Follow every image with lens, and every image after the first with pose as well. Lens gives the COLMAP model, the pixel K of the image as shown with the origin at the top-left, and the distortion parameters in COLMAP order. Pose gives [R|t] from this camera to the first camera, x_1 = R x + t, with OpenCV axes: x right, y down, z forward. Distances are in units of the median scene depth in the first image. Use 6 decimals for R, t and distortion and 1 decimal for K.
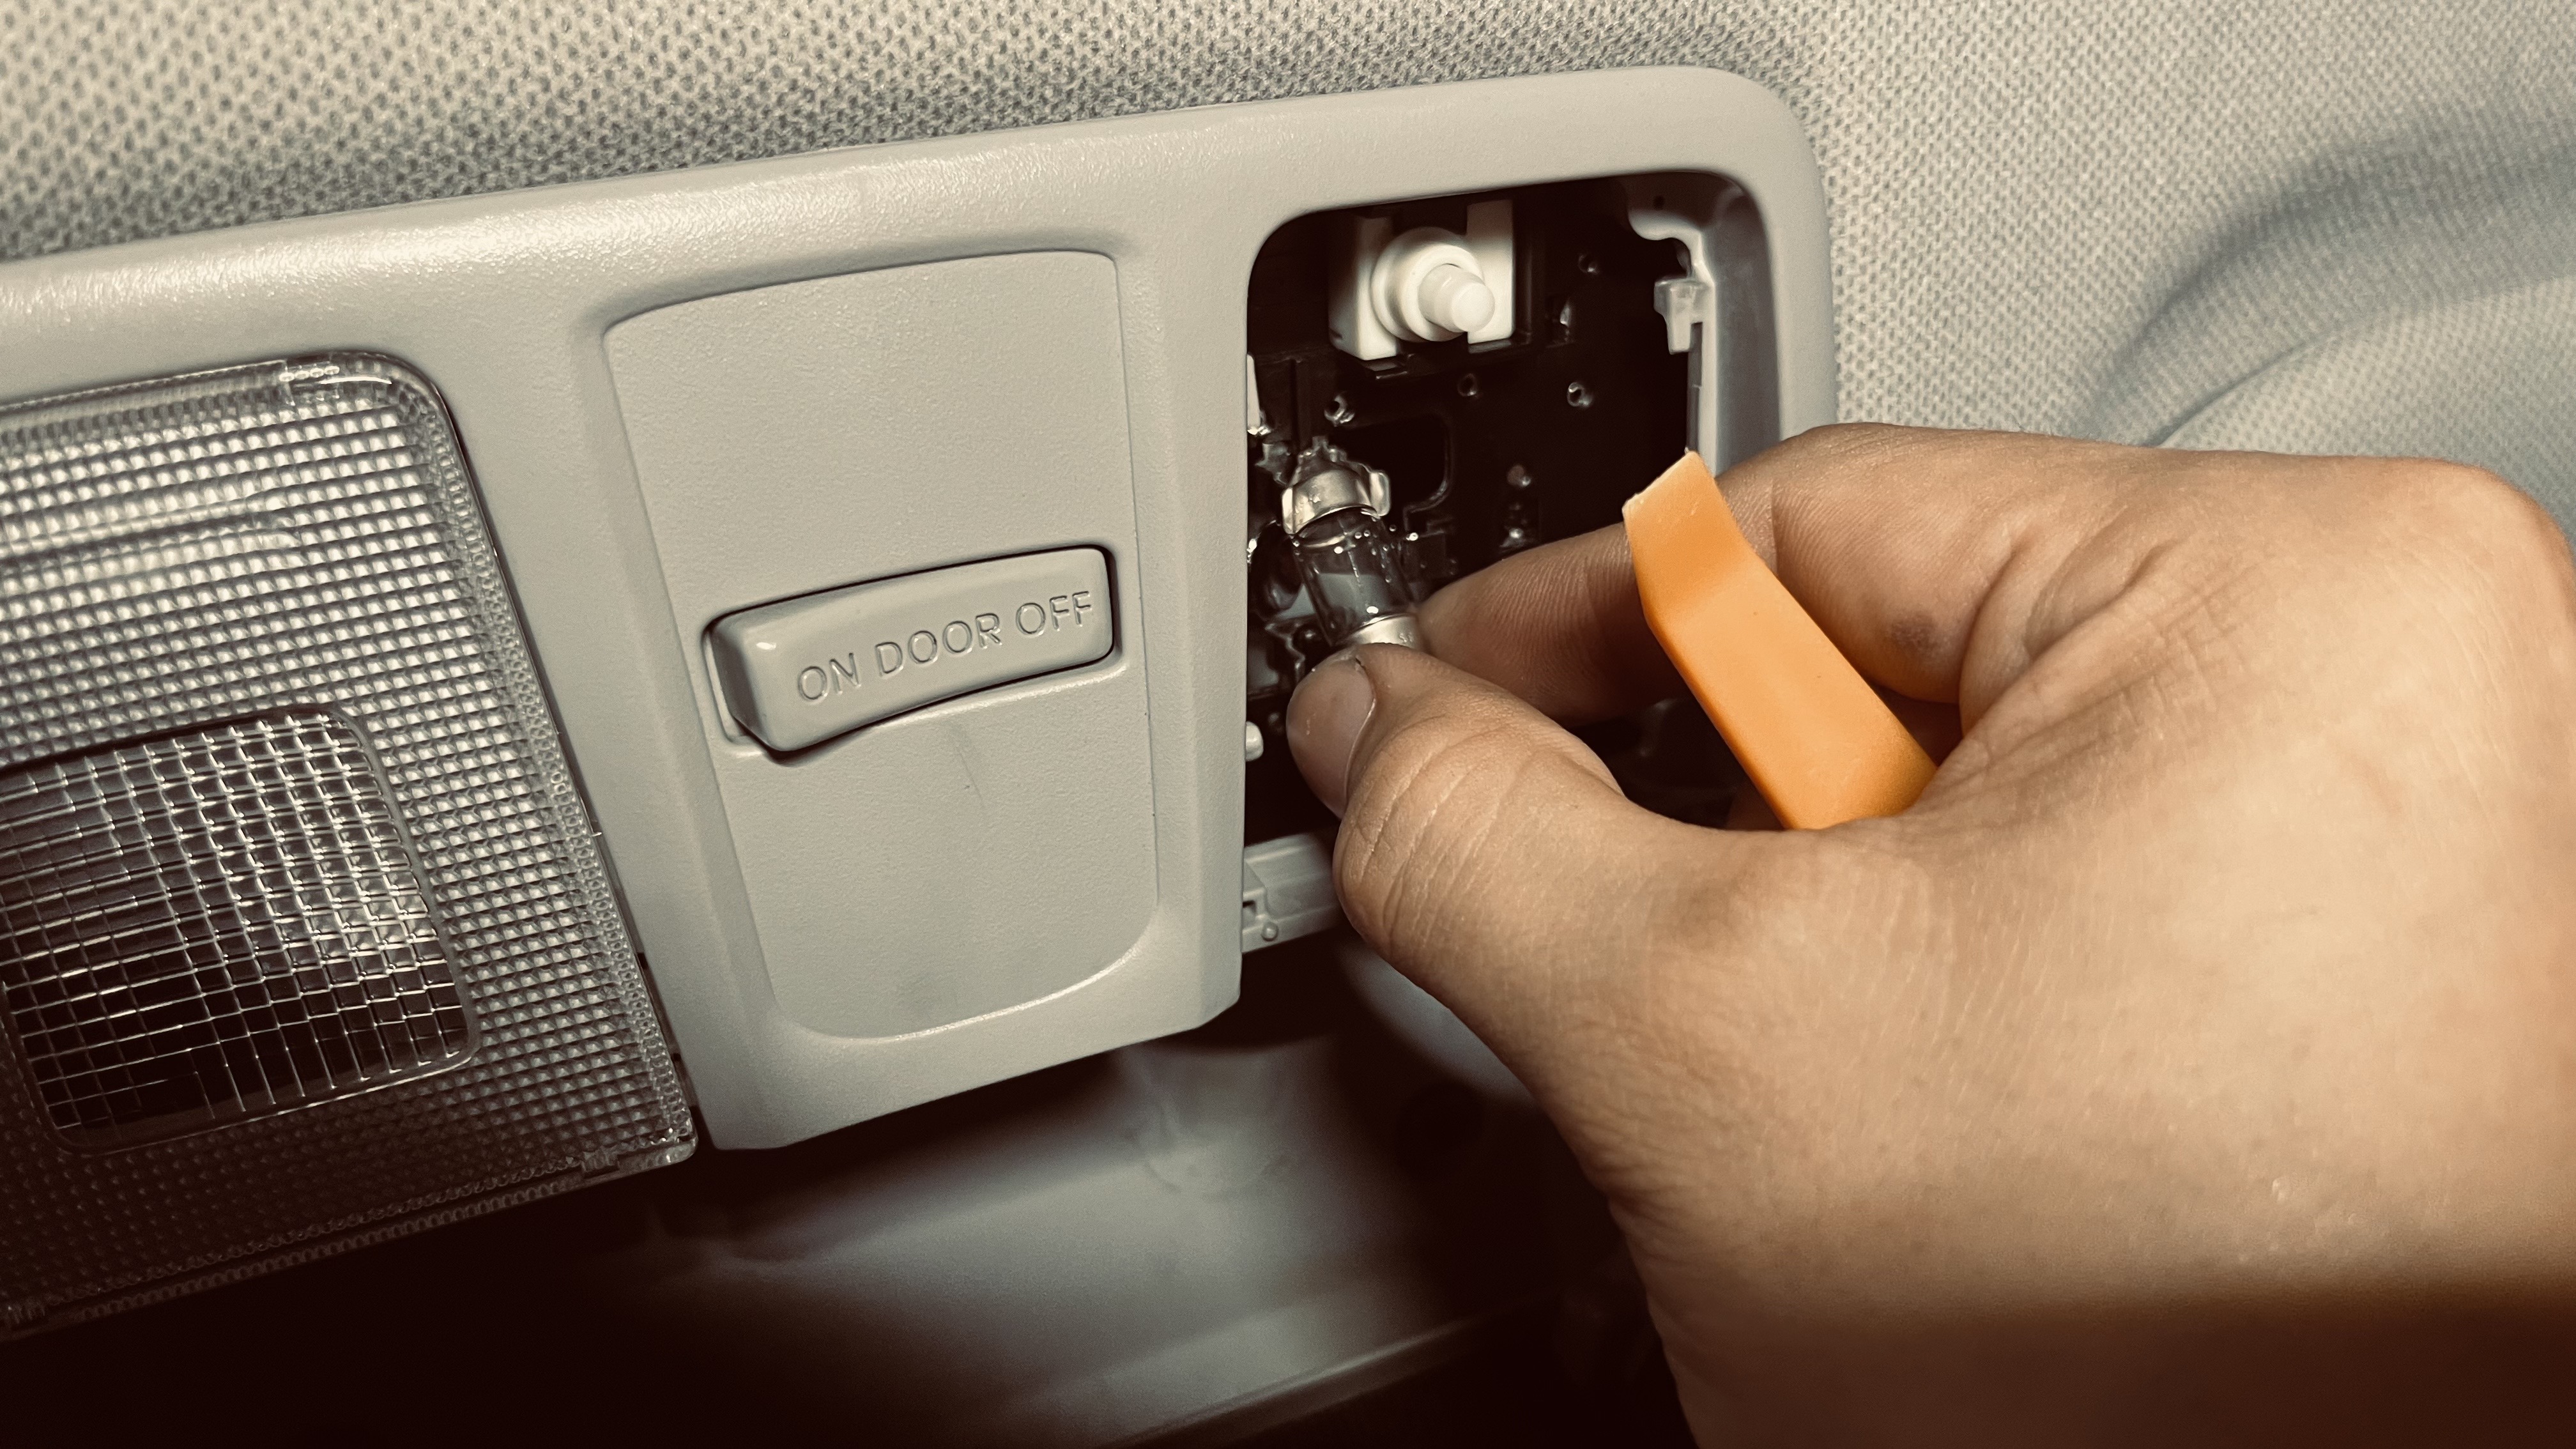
lens RADIAL K [[1992.0, 0, 1304.0], [0, 1992.0, 728.4], [0, 0, 1]] dist [0.004888, -0.035074]
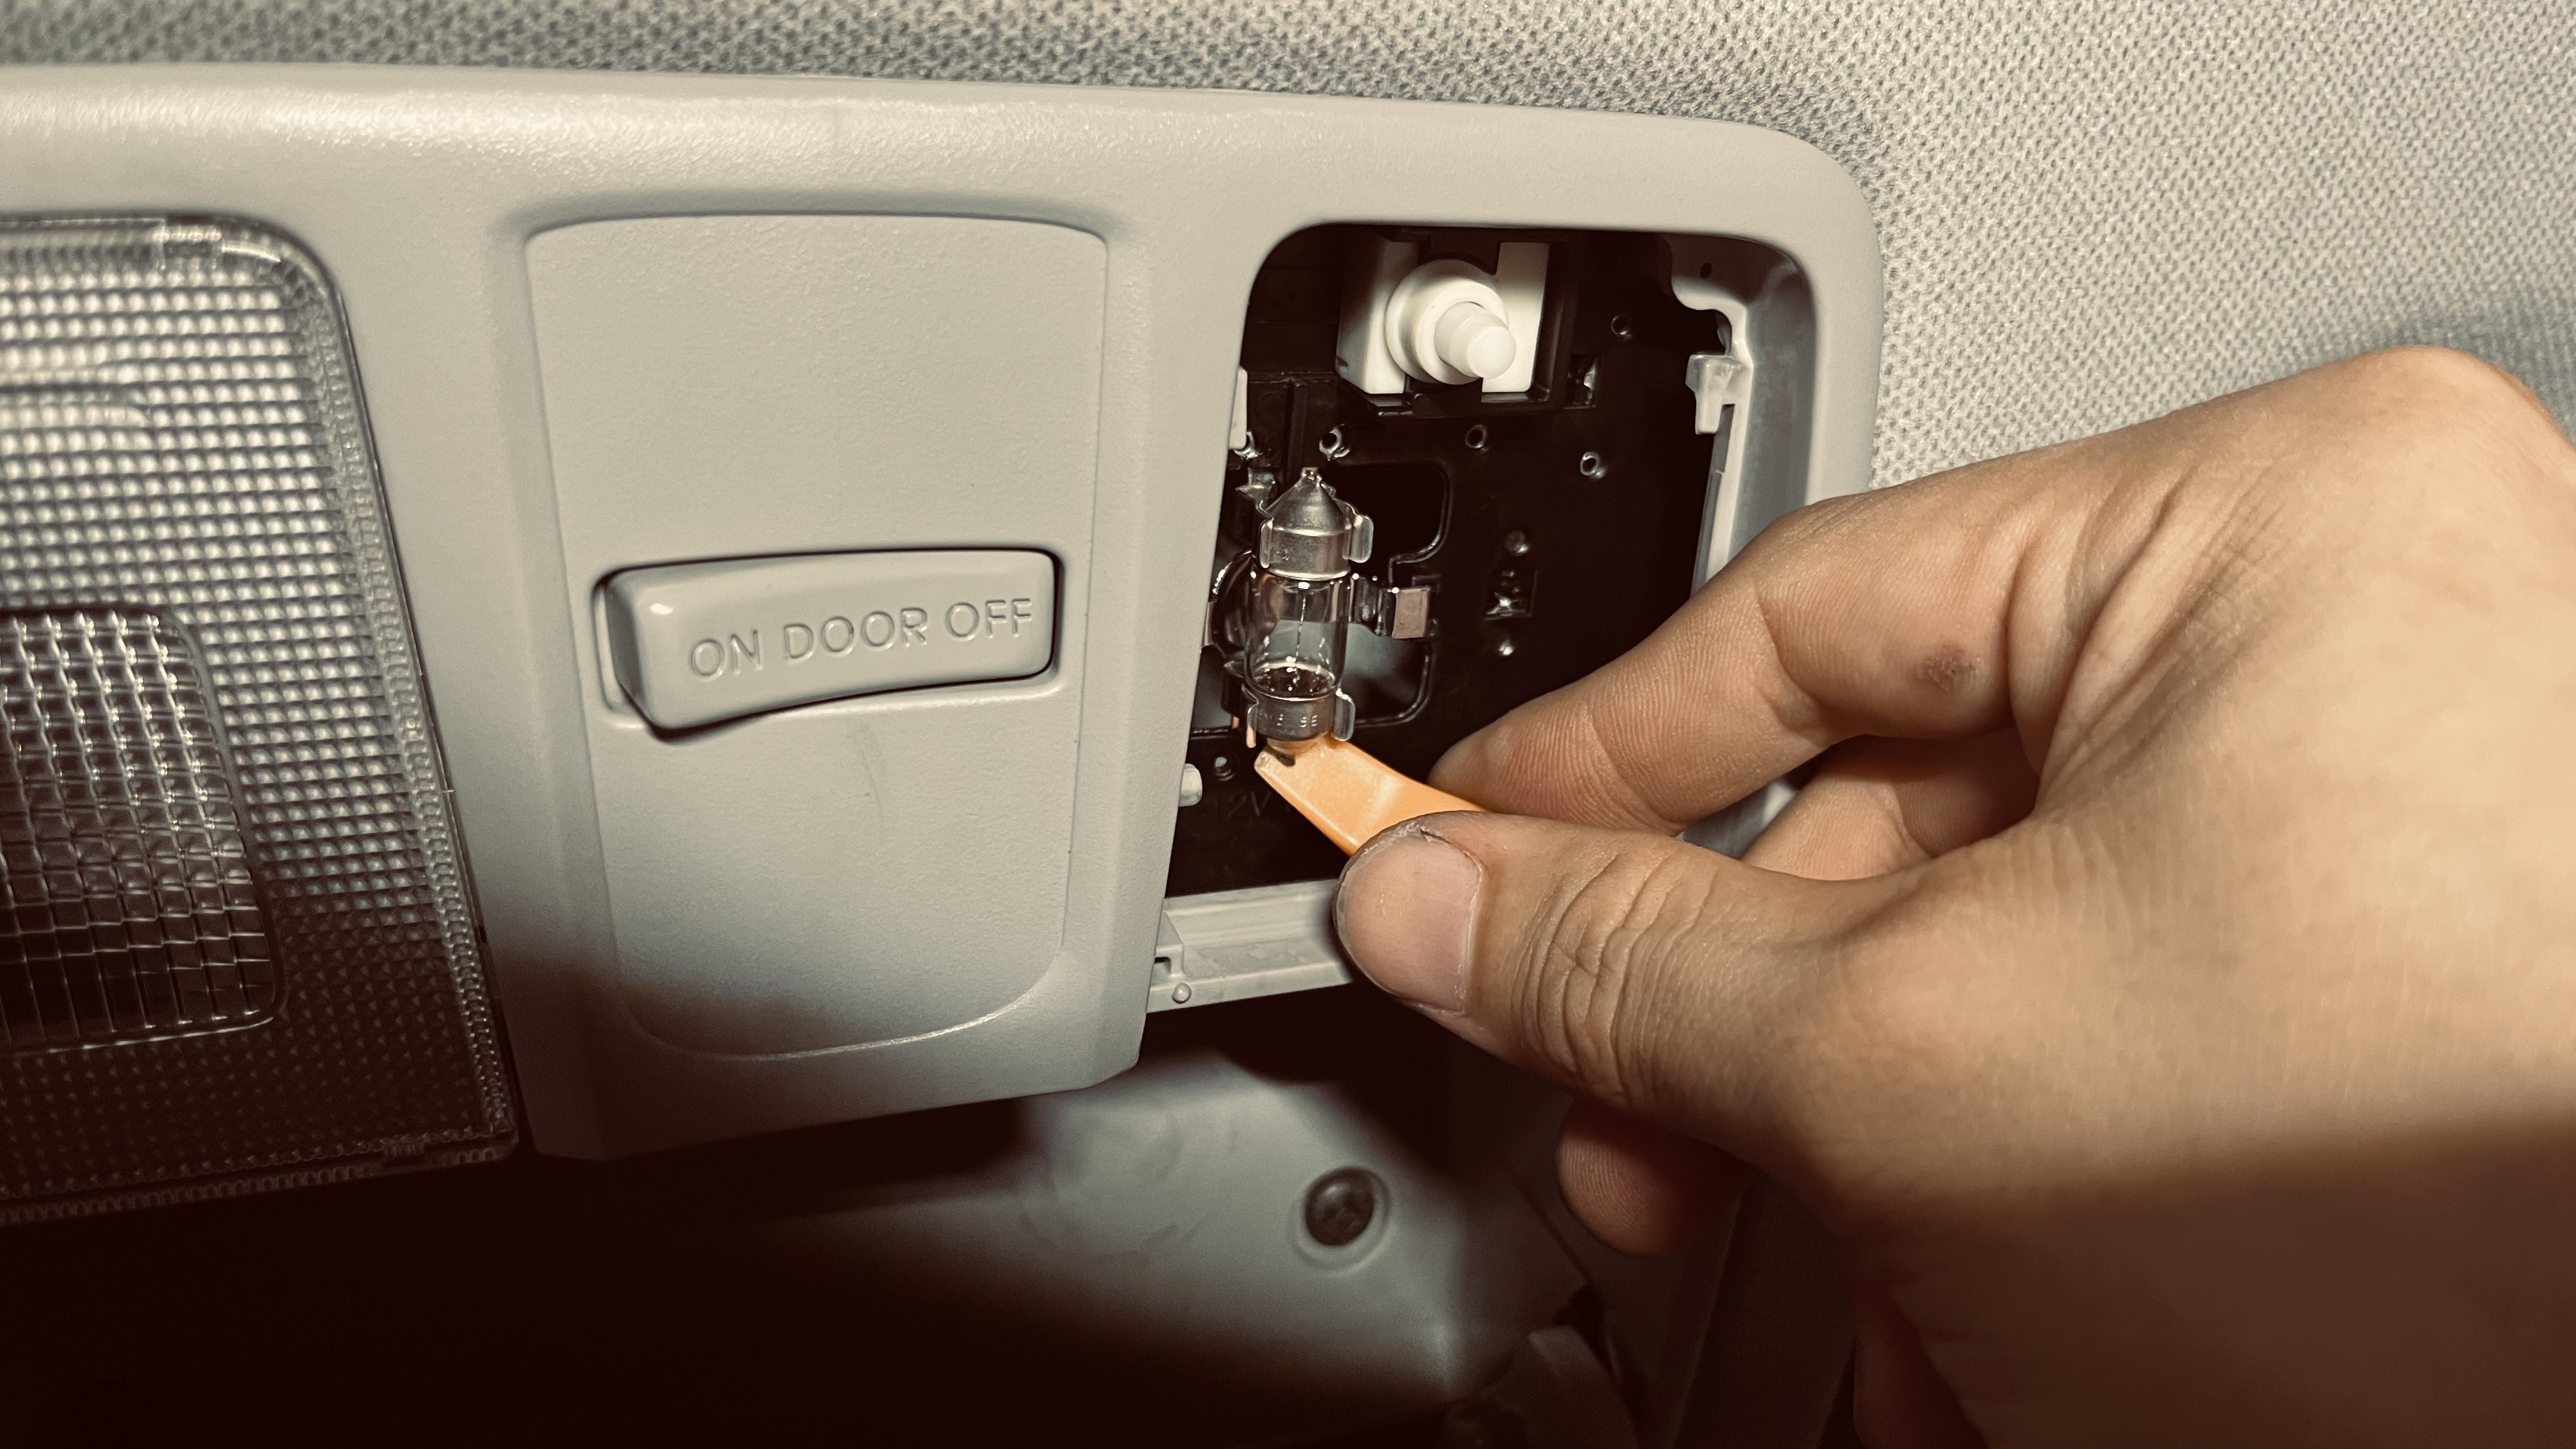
lens RADIAL K [[1992.0, 0, 1302.0], [0, 1992.0, 735.0], [0, 0, 1]] dist [0.004888, -0.035074]
pose [[0.990444, 0.137478, 0.010965, 0.013174], [-0.137267, 0.990368, -0.018157, -0.008014], [-0.013355, 0.016478, 0.999775, 0.090208]]
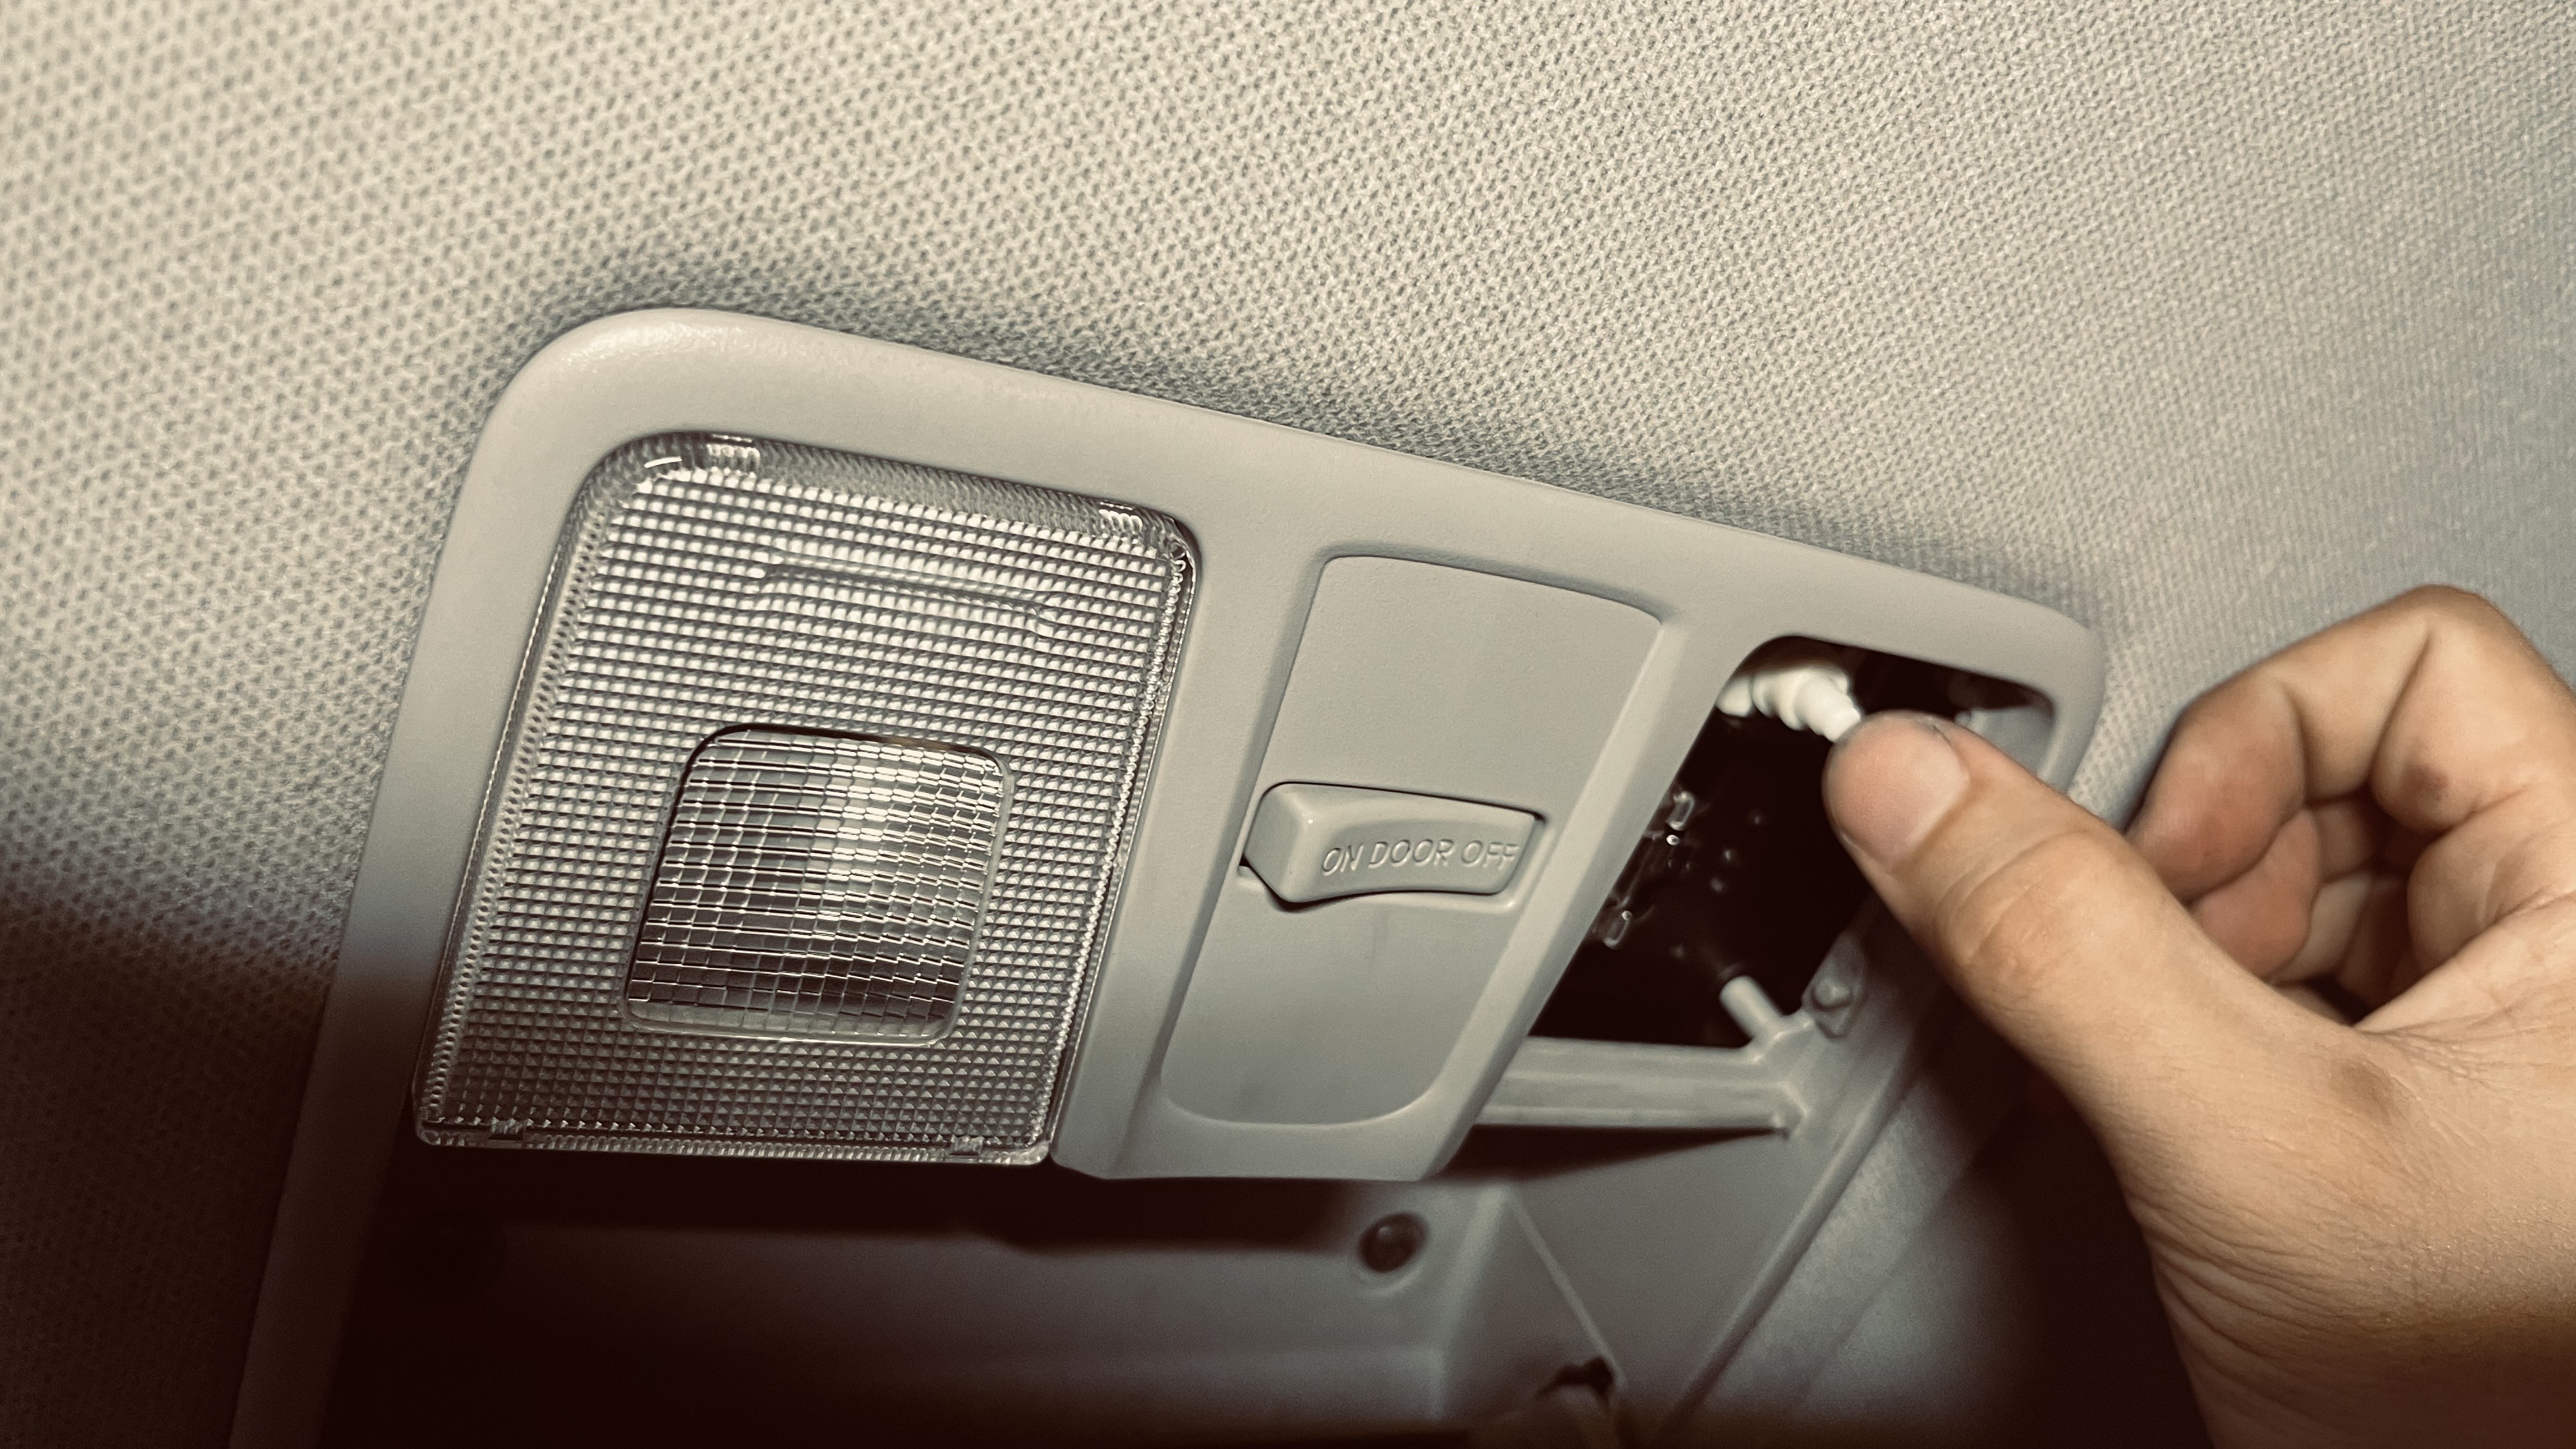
lens RADIAL K [[1992.0, 0, 1278.9], [0, 1992.0, 720.4], [0, 0, 1]] dist [0.004888, -0.035074]
pose [[0.913263, 0.371763, 0.166562, -0.477024], [-0.374500, 0.927091, -0.015855, -0.066451], [-0.160312, -0.047898, 0.985903, -0.185757]]
